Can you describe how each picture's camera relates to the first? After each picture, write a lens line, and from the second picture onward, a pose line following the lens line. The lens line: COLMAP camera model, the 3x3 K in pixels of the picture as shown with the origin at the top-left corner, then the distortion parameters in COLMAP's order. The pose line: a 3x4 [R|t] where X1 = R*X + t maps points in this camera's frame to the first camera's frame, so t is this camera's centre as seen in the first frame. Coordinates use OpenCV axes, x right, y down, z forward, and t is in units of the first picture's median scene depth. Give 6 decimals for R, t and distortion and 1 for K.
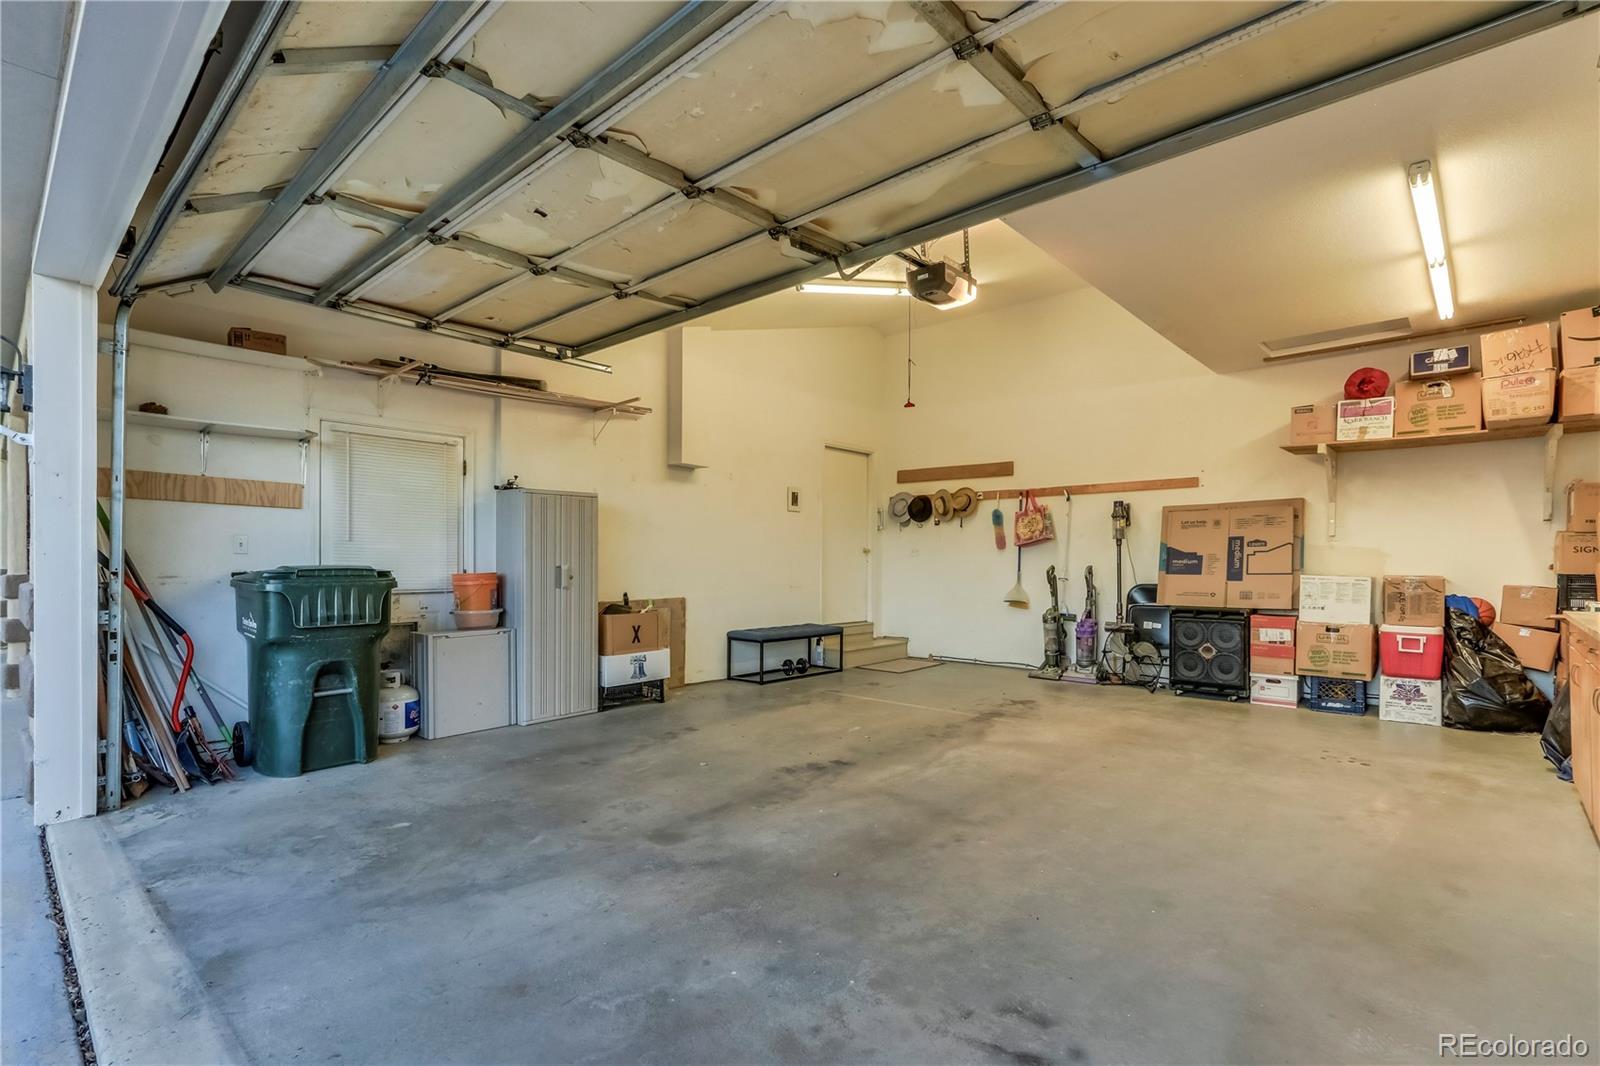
lens RADIAL K [[754.5, 0, 773.0], [0, 754.5, 564.8], [0, 0, 1]] dist [-0.000893, 0.000792]
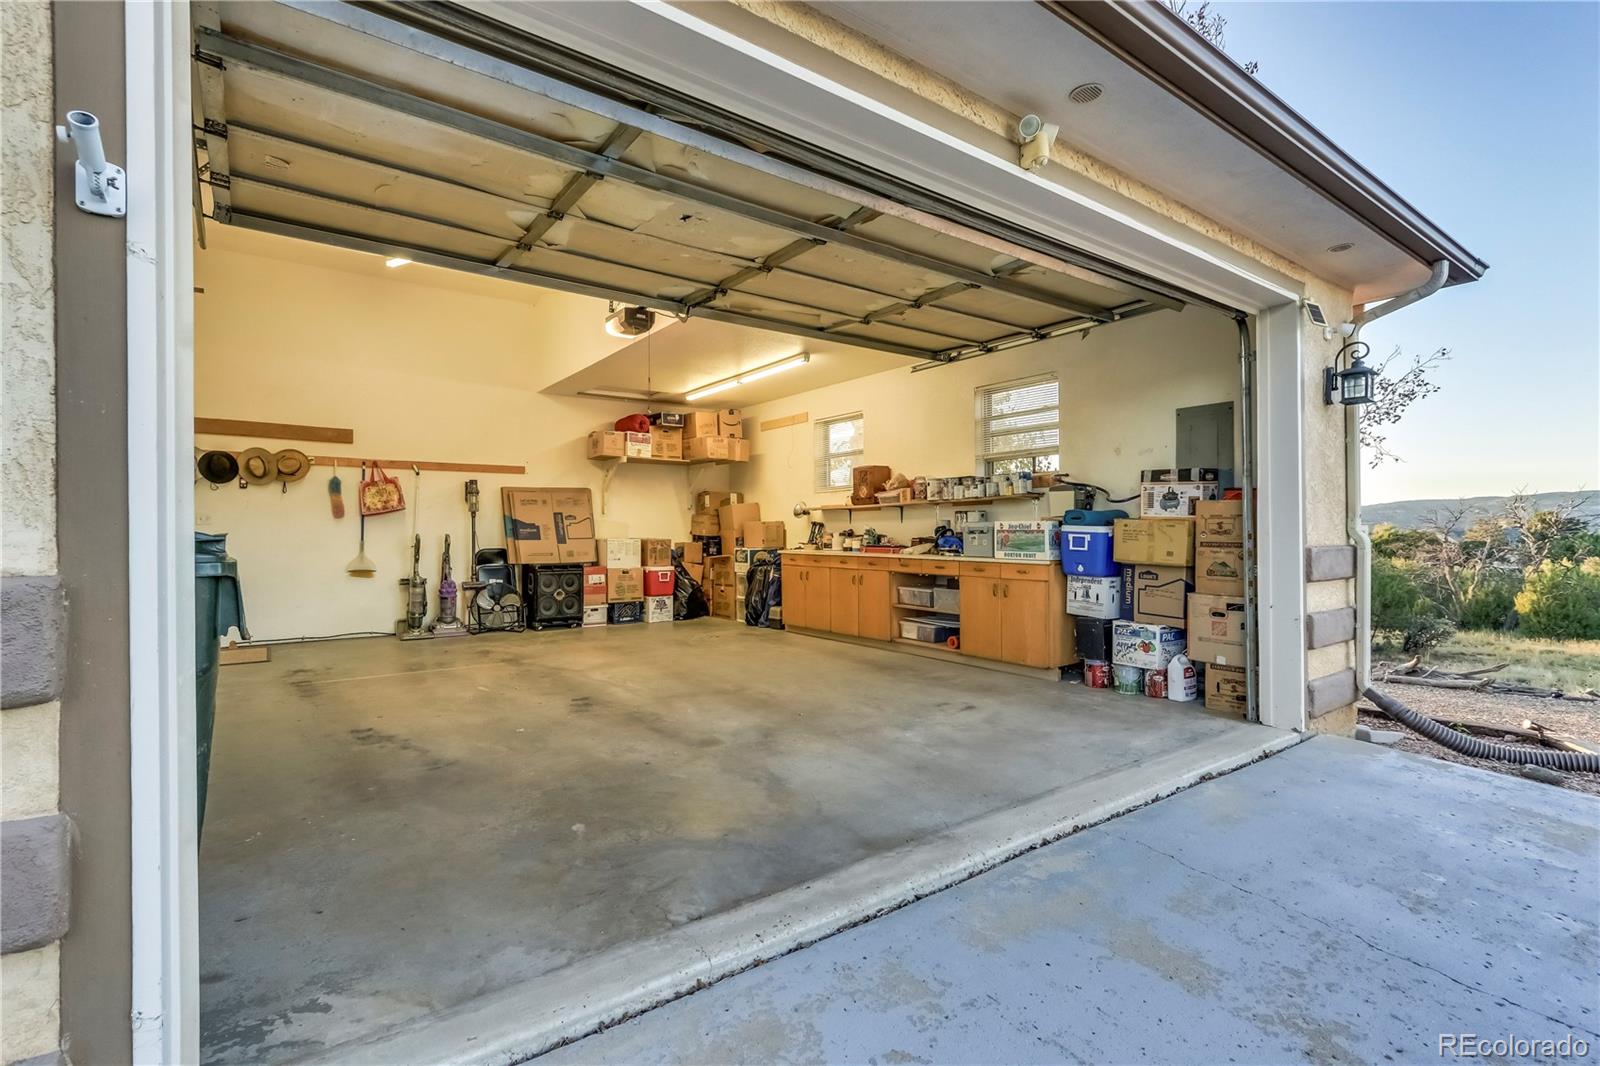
lens RADIAL K [[754.5, 0, 795.2], [0, 754.5, 530.0], [0, 0, 1]] dist [-0.000893, 0.000792]
pose [[0.177178, 0.001770, 0.984177, -0.803430], [0.008708, 0.999956, -0.003366, 0.004496], [-0.984140, 0.009167, 0.177155, 0.367998]]
